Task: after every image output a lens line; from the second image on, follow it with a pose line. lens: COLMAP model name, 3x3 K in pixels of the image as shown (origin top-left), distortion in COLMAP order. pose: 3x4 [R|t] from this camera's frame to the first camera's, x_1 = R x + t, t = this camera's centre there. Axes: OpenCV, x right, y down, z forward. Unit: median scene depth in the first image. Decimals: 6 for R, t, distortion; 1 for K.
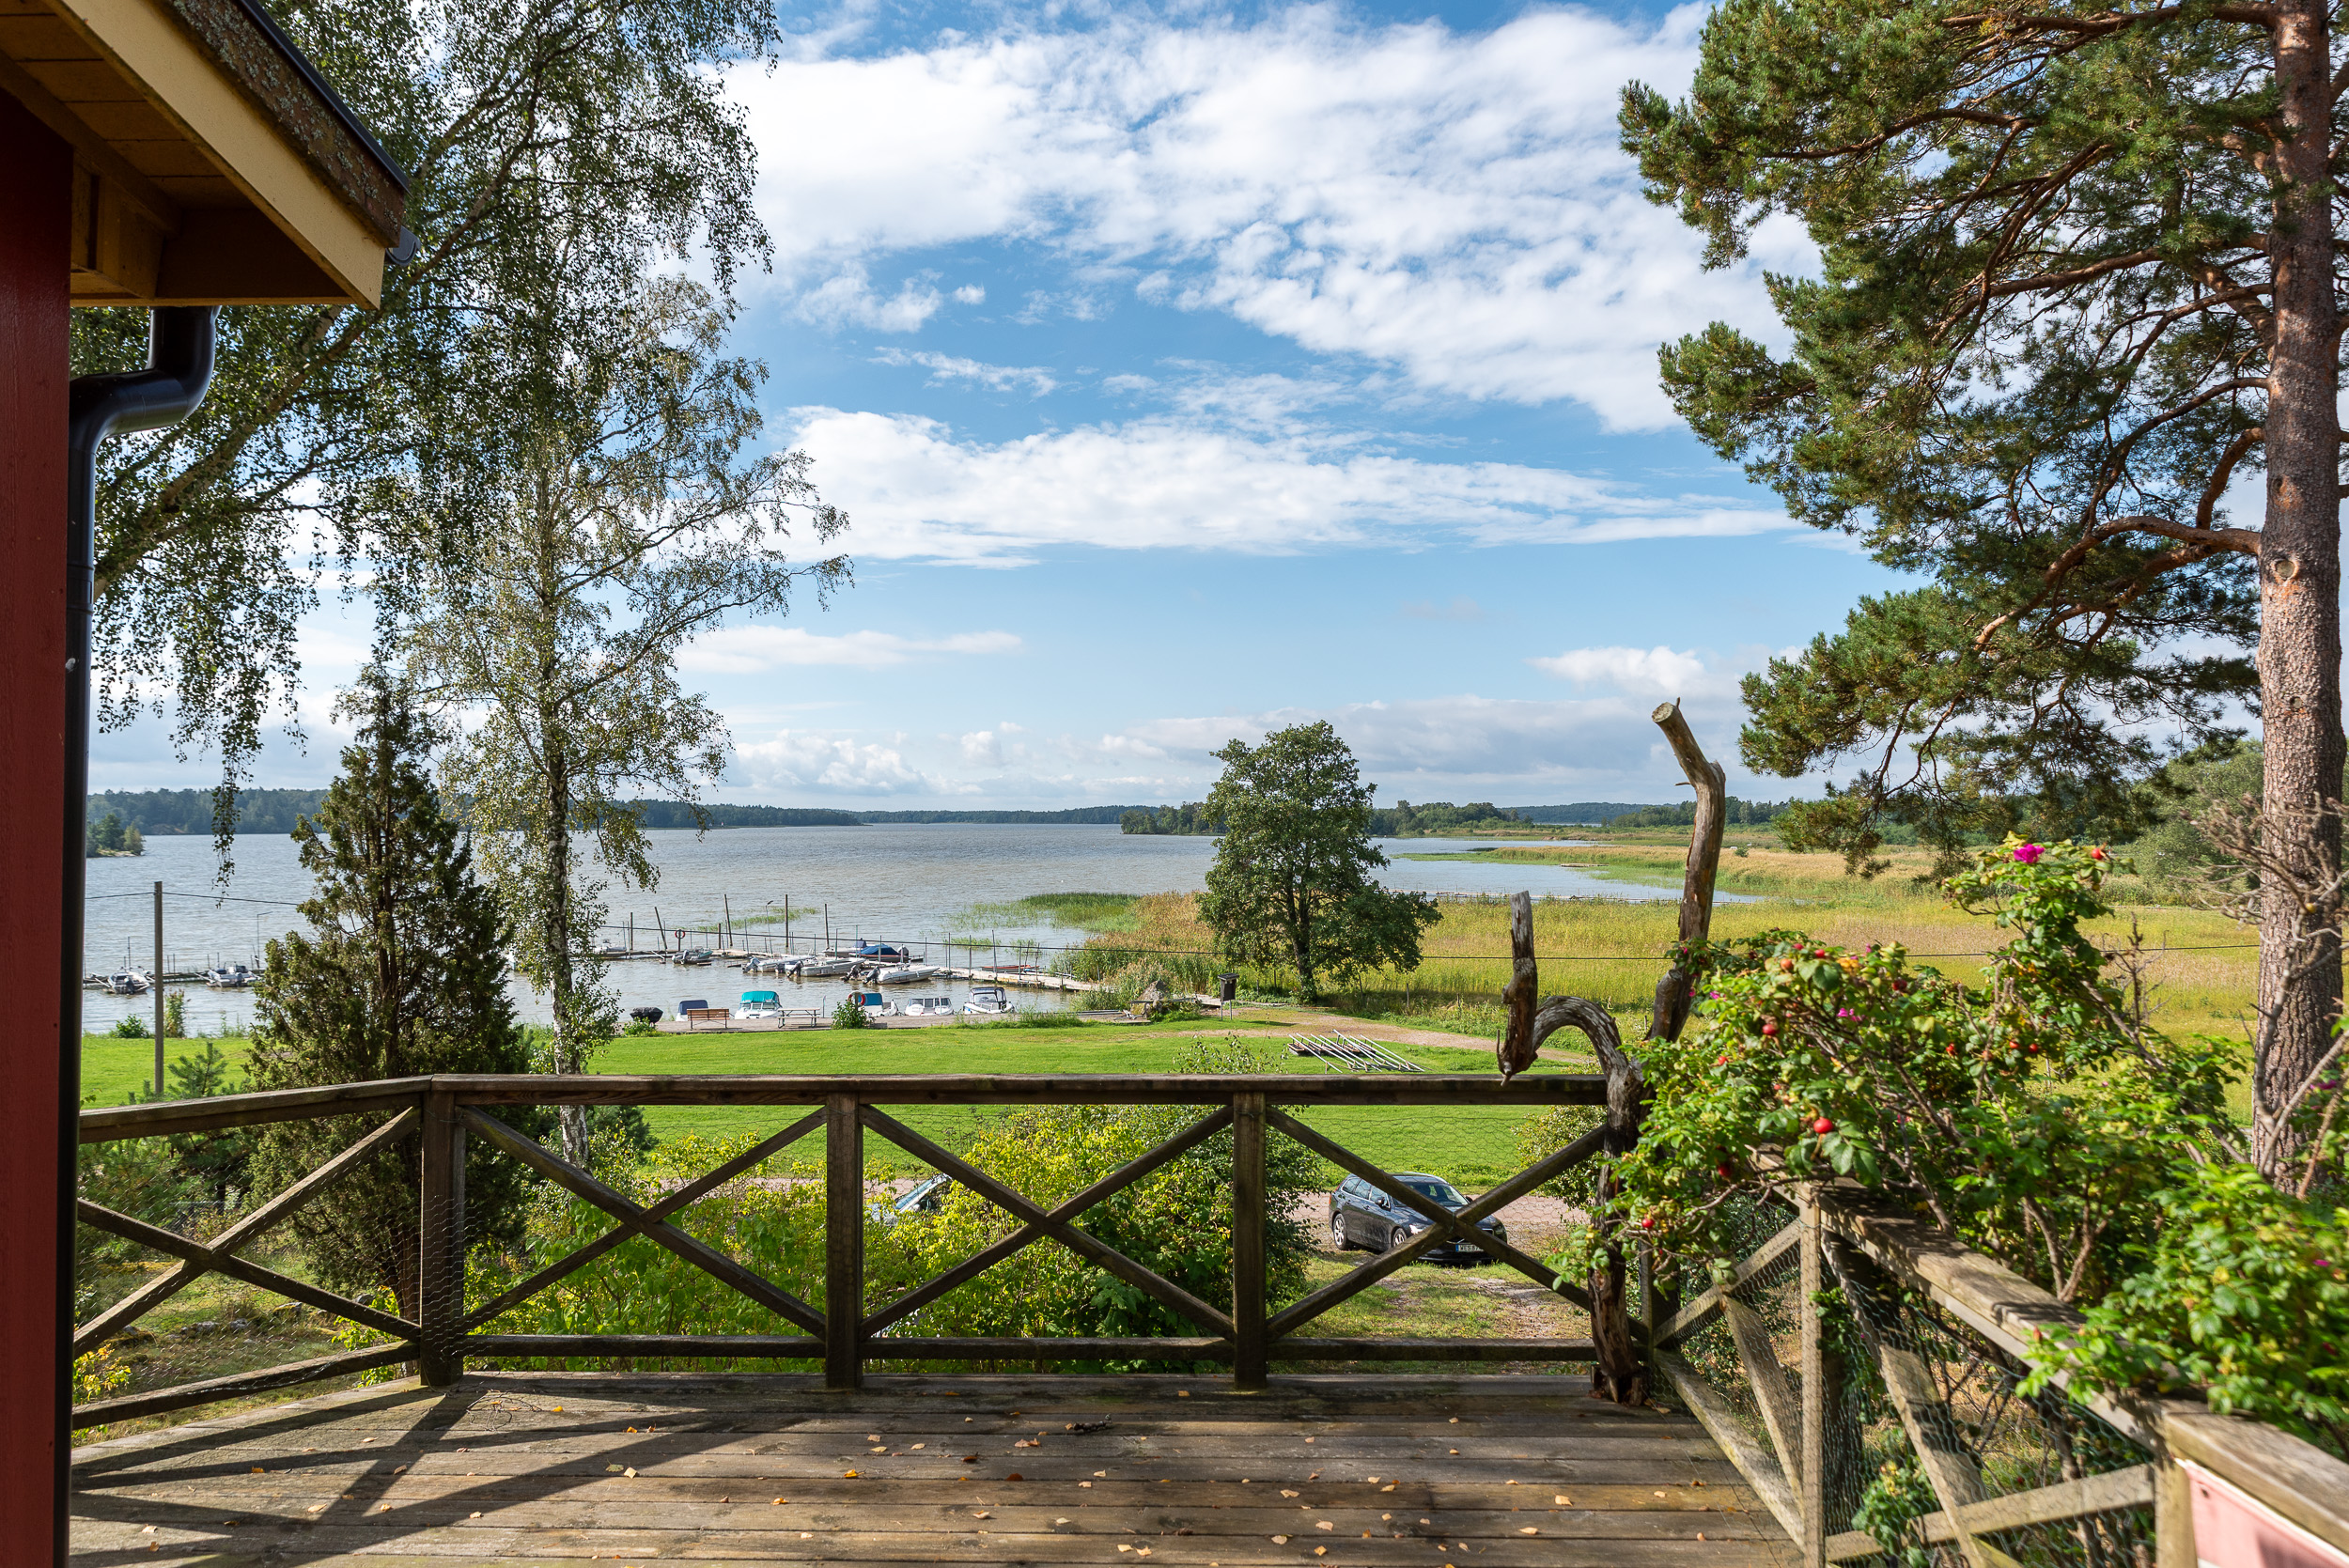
lens RADIAL K [[1588.2, 0, 1173.0], [0, 1588.2, 788.8], [0, 0, 1]] dist [0.007519, 0.001438]
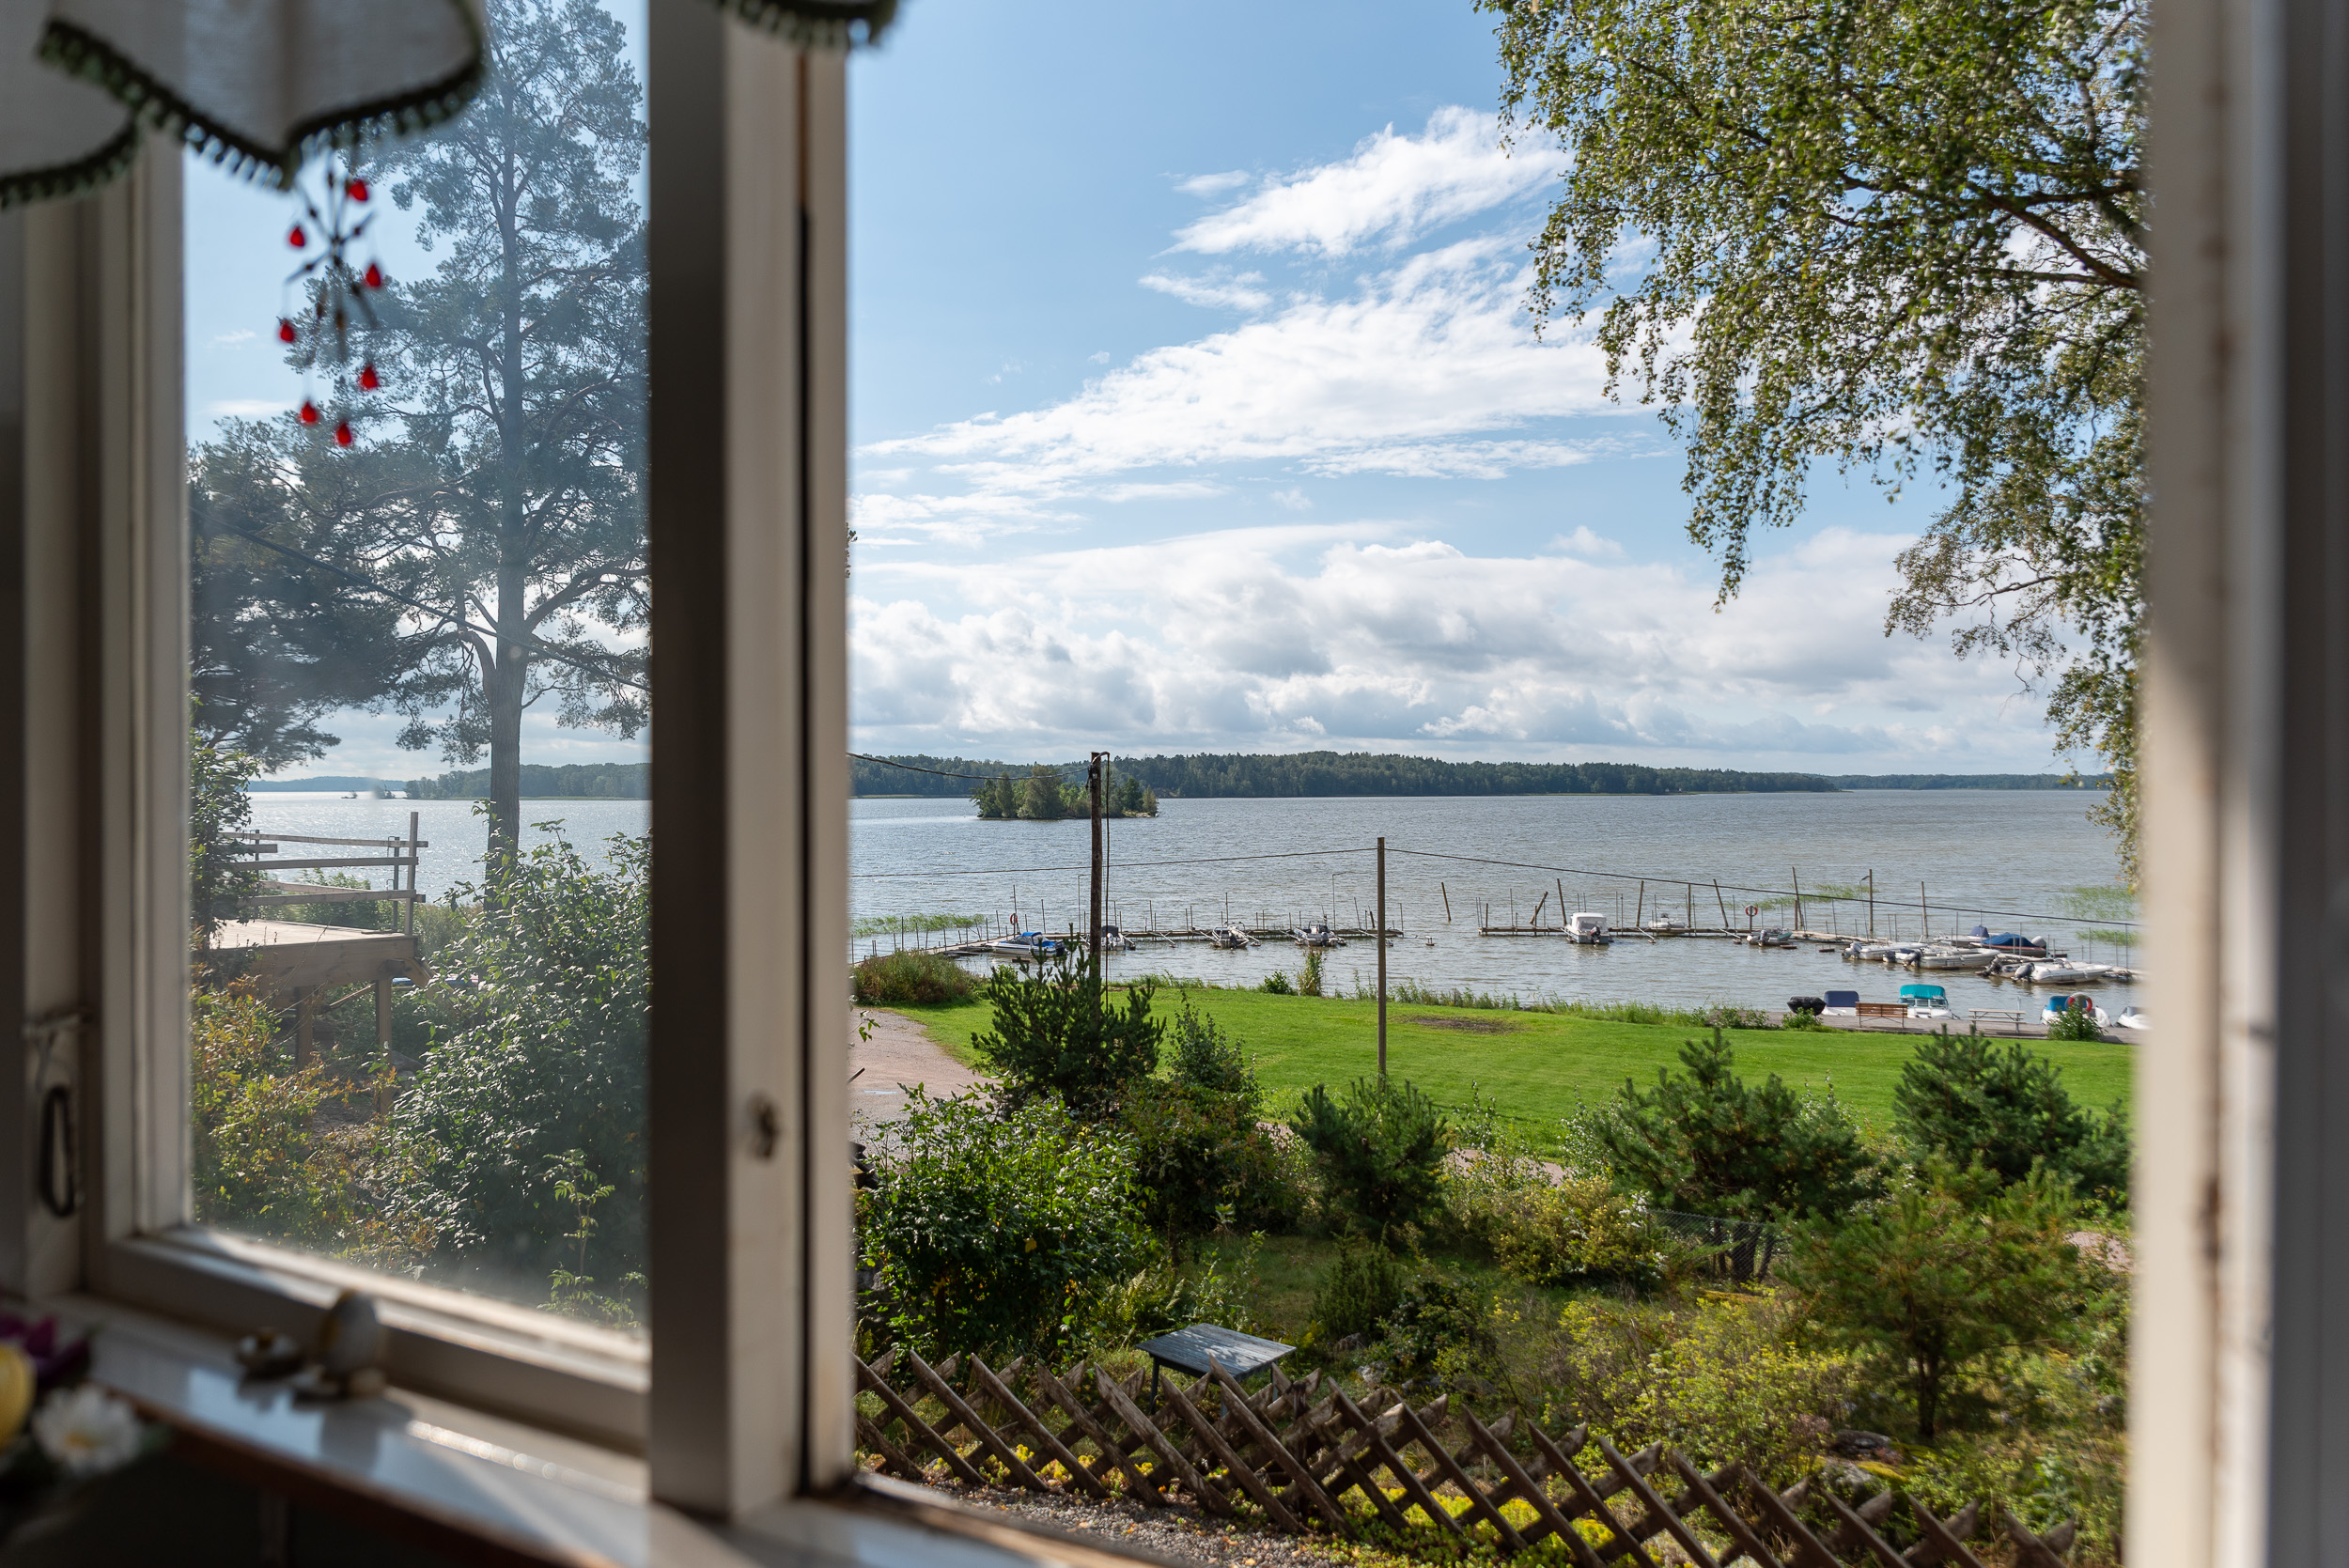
lens RADIAL K [[1757.2, 0, 1174.5], [0, 1757.2, 784.0], [0, 0, 1]] dist [0.001283, 0.000162]
pose [[0.851474, 0.001259, -0.524396, -0.125349], [0.008625, 0.999828, 0.016404, 0.005311], [0.524326, -0.018490, 0.851317, 0.025614]]
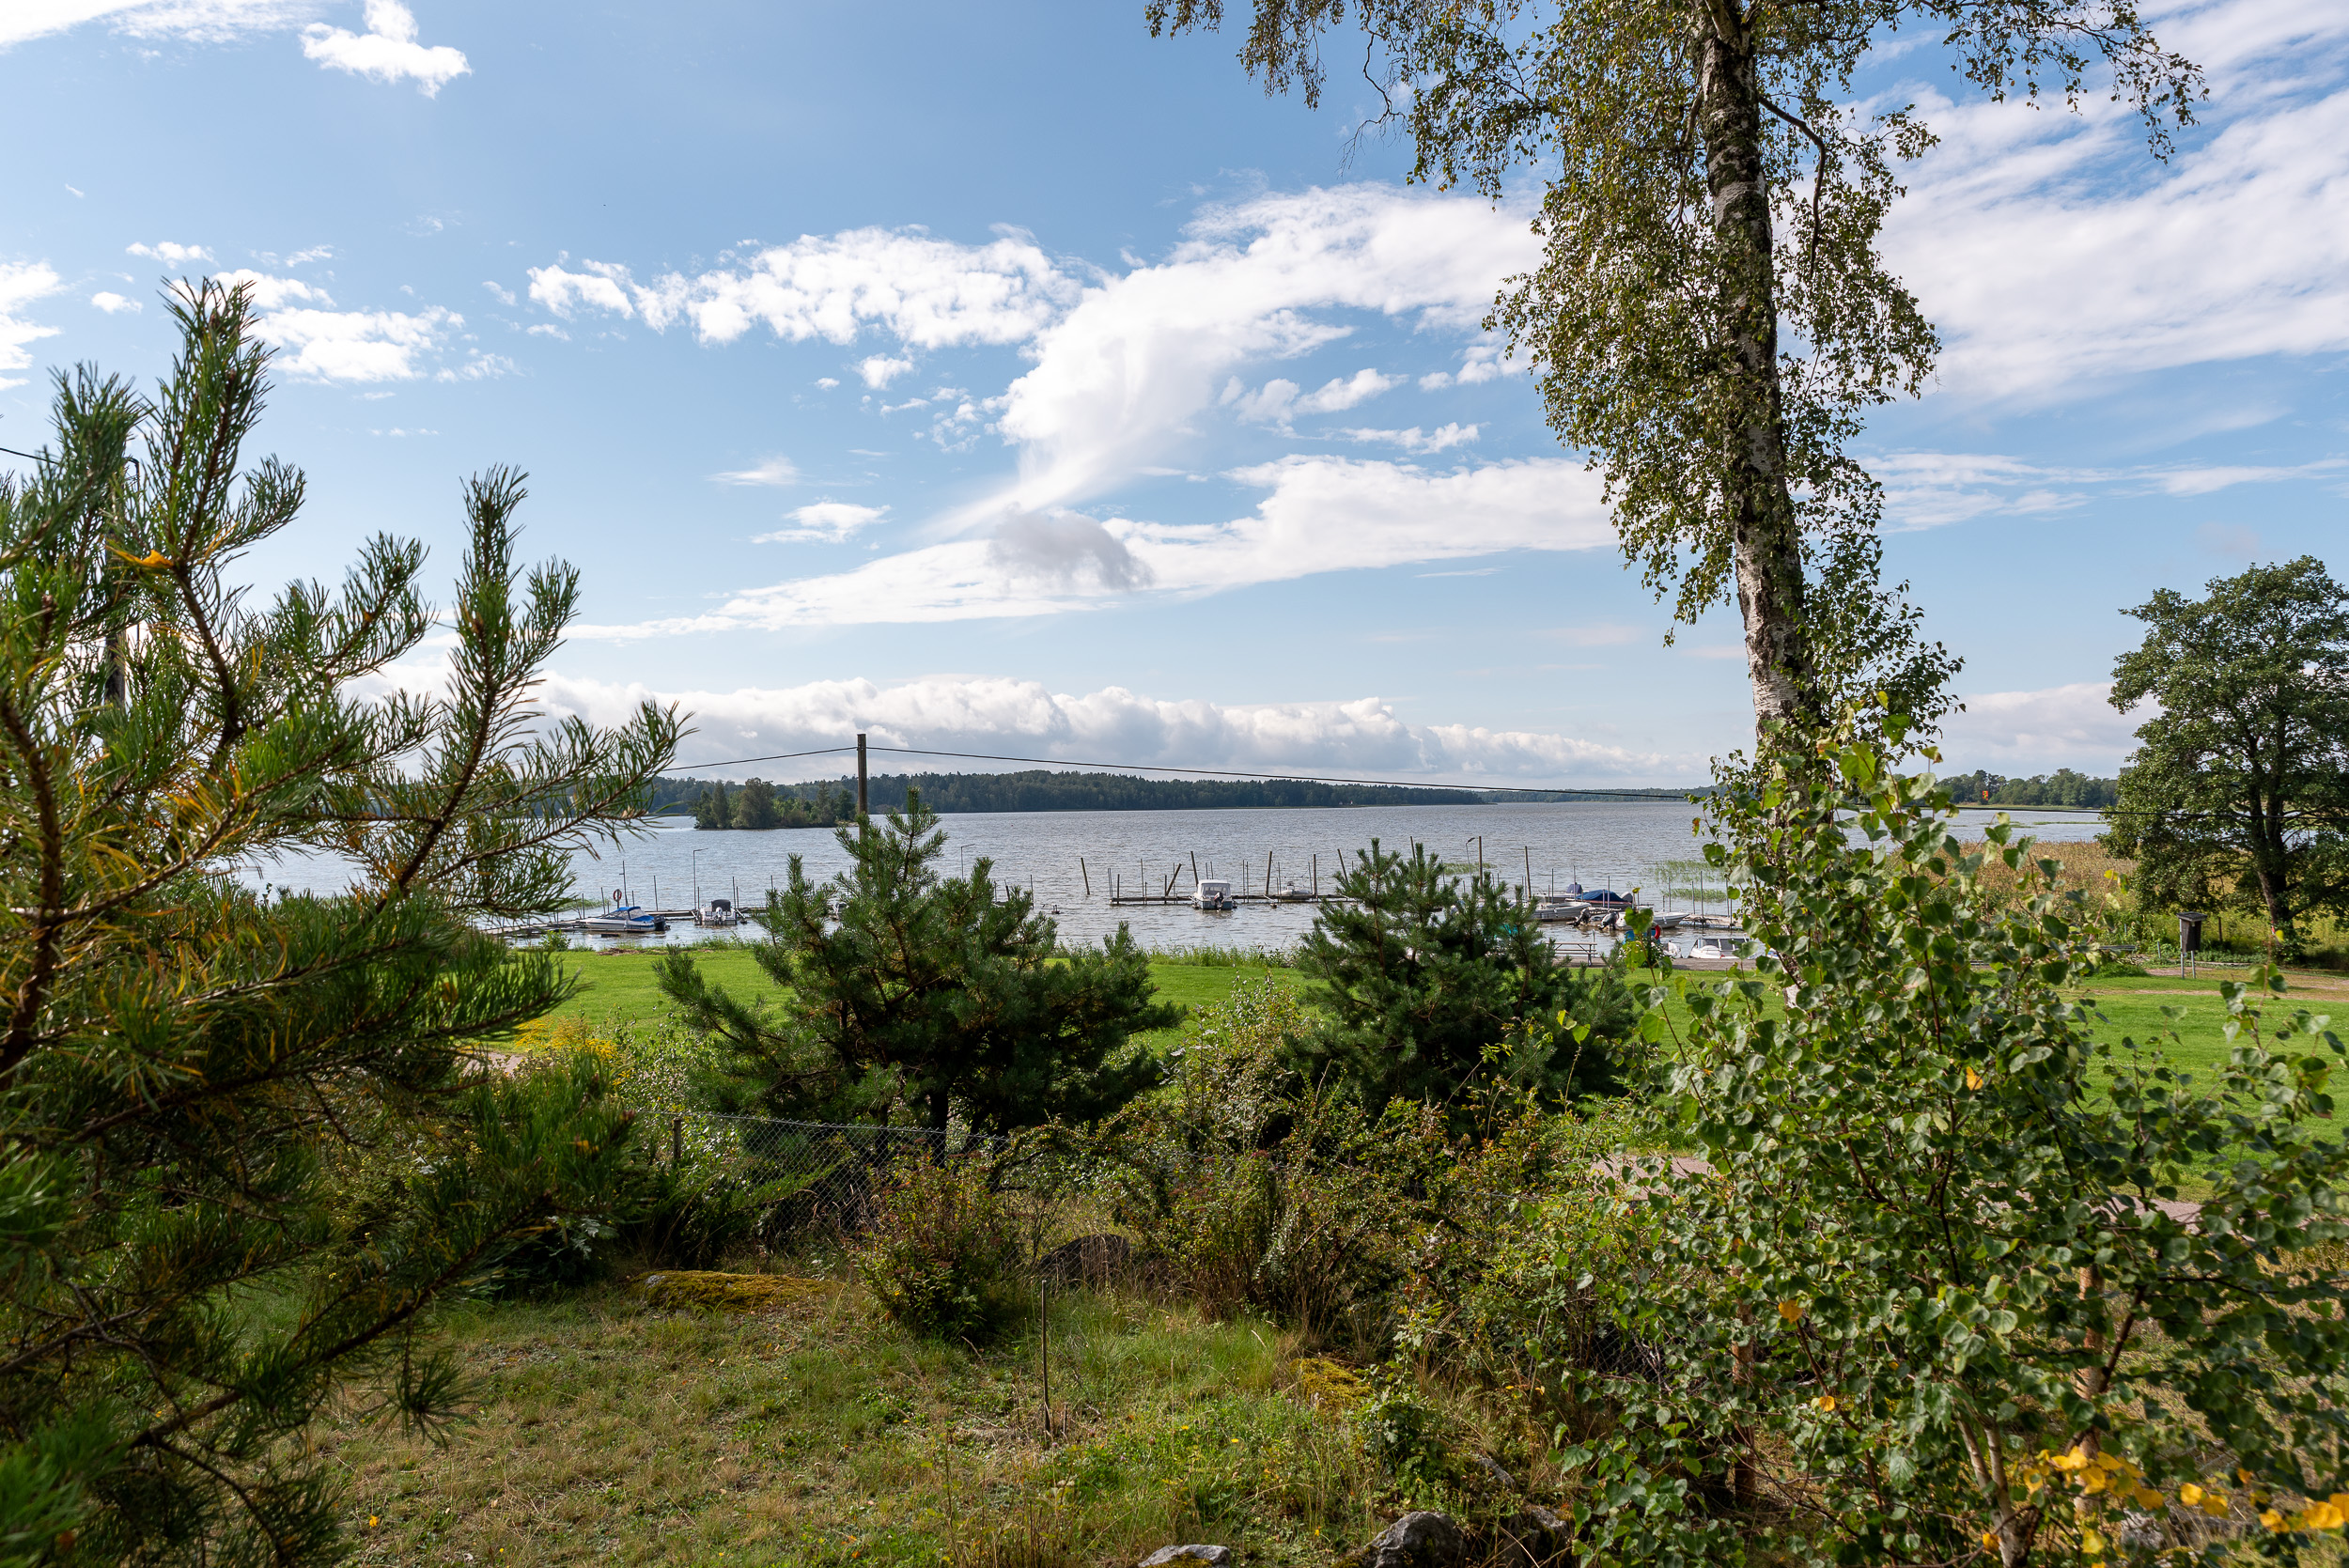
lens RADIAL K [[1588.2, 0, 1173.0], [0, 1588.2, 788.8], [0, 0, 1]] dist [0.007519, 0.001438]
pose [[0.926494, -0.009415, -0.376191, -0.123229], [0.013919, 0.999860, 0.009258, 0.053506], [0.376051, -0.013814, 0.926496, 0.205291]]
